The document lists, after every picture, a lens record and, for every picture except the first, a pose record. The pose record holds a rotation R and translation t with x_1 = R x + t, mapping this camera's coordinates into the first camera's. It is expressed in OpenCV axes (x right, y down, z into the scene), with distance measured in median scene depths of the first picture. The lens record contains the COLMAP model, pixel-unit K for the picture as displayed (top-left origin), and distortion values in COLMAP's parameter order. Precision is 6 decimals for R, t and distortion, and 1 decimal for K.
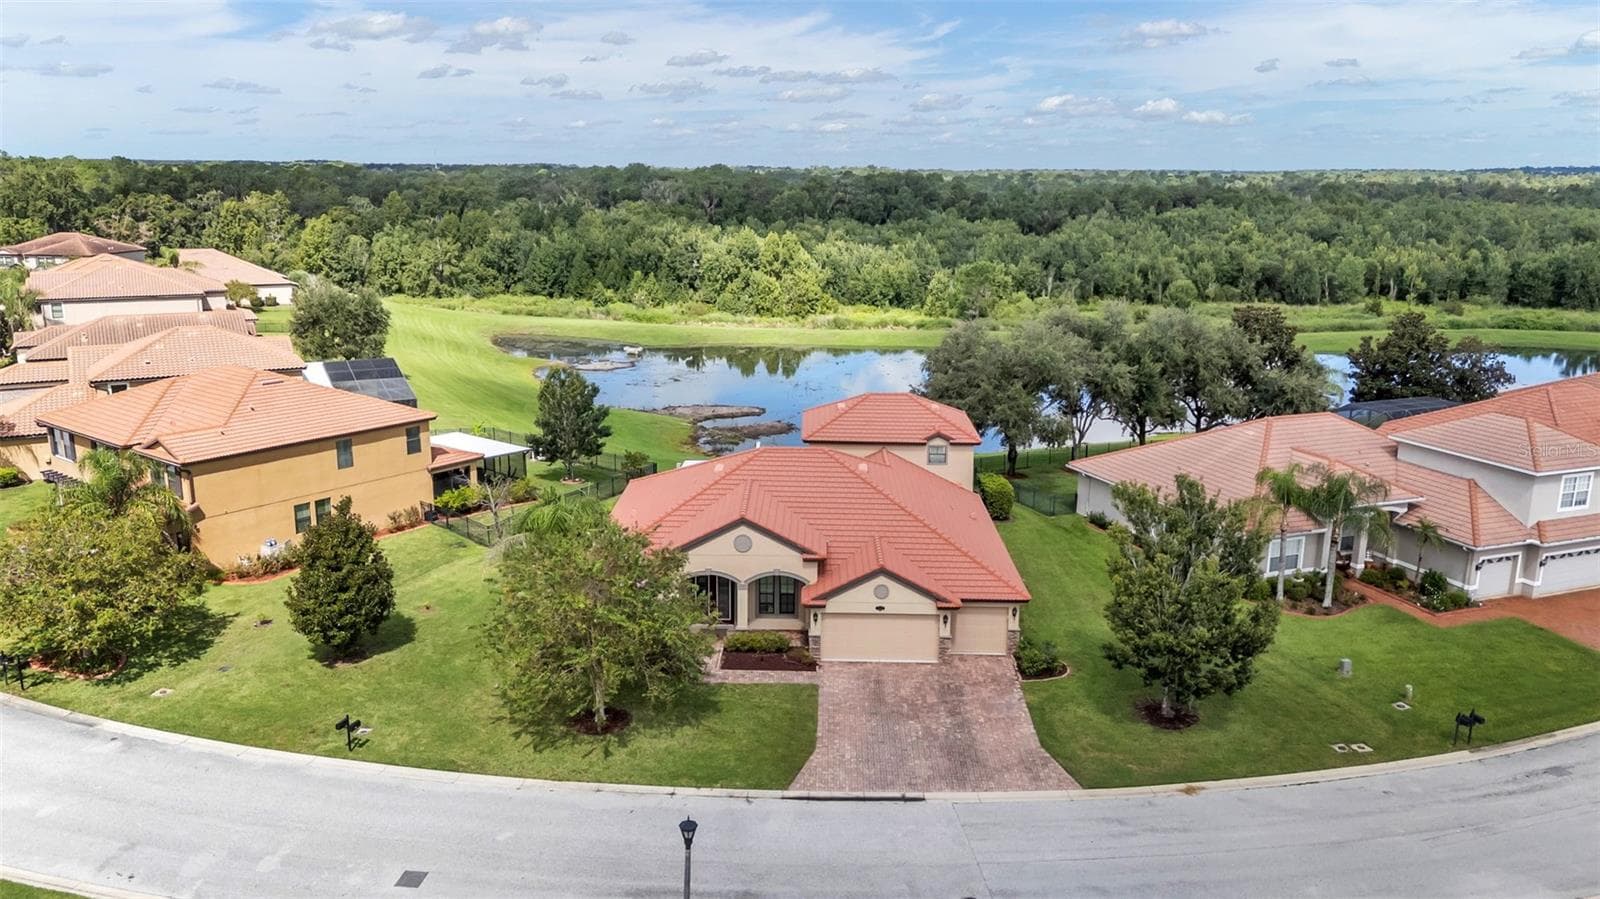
lens RADIAL K [[1163.3, 0, 800.0], [0, 1163.3, 449.5], [0, 0, 1]] dist [0.107699, -0.141349]
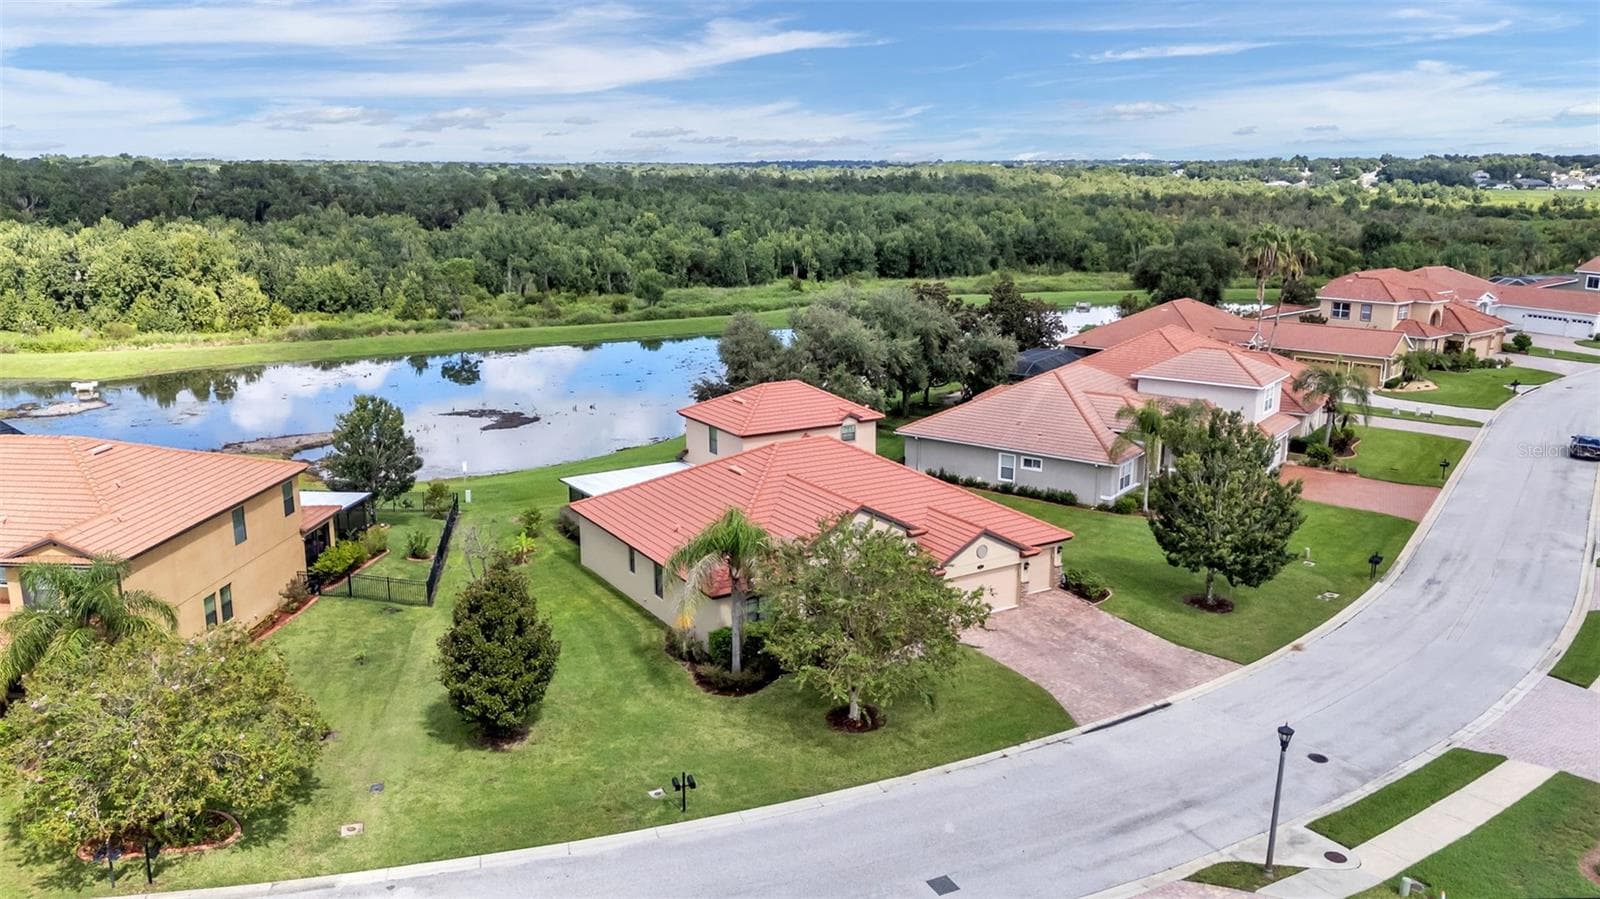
lens RADIAL K [[1188.6, 0, 801.1], [0, 1188.6, 437.7], [0, 0, 1]] dist [0.099959, -0.131681]
pose [[0.838548, -0.126846, 0.529855, -0.260781], [0.130774, 0.990950, 0.030268, -0.016137], [-0.528900, 0.043910, 0.847548, 0.053237]]
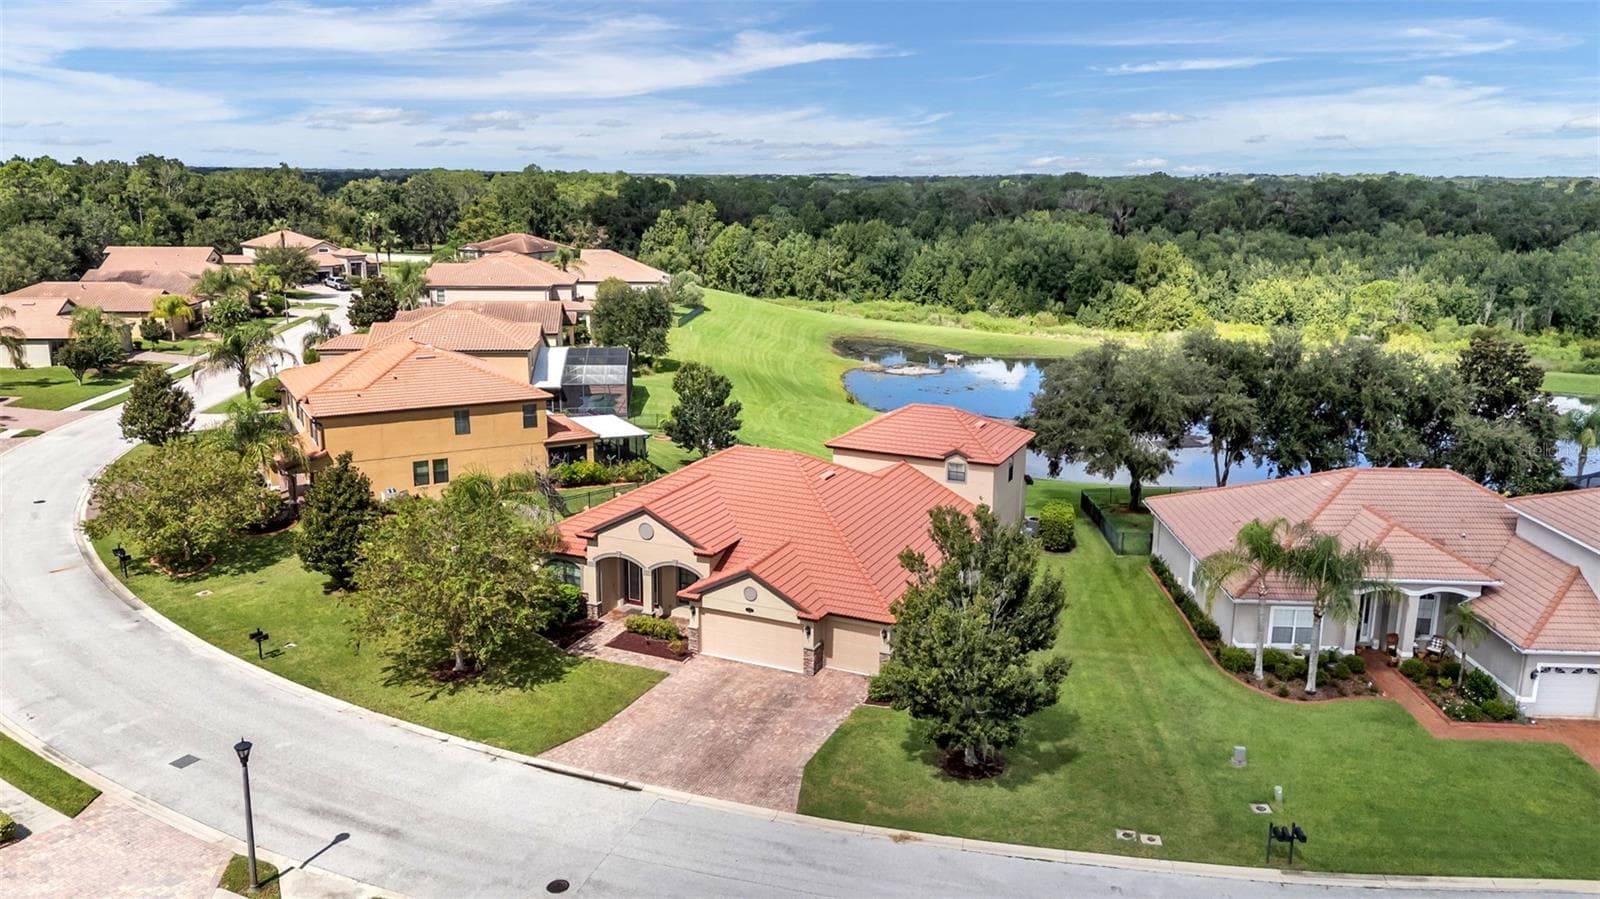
lens RADIAL K [[1163.3, 0, 800.0], [0, 1163.3, 449.5], [0, 0, 1]] dist [0.107699, -0.141349]
pose [[0.918136, 0.089692, -0.385982, 0.193857], [-0.092927, 0.995620, 0.010309, -0.006463], [0.385216, 0.026403, 0.922449, 0.033879]]
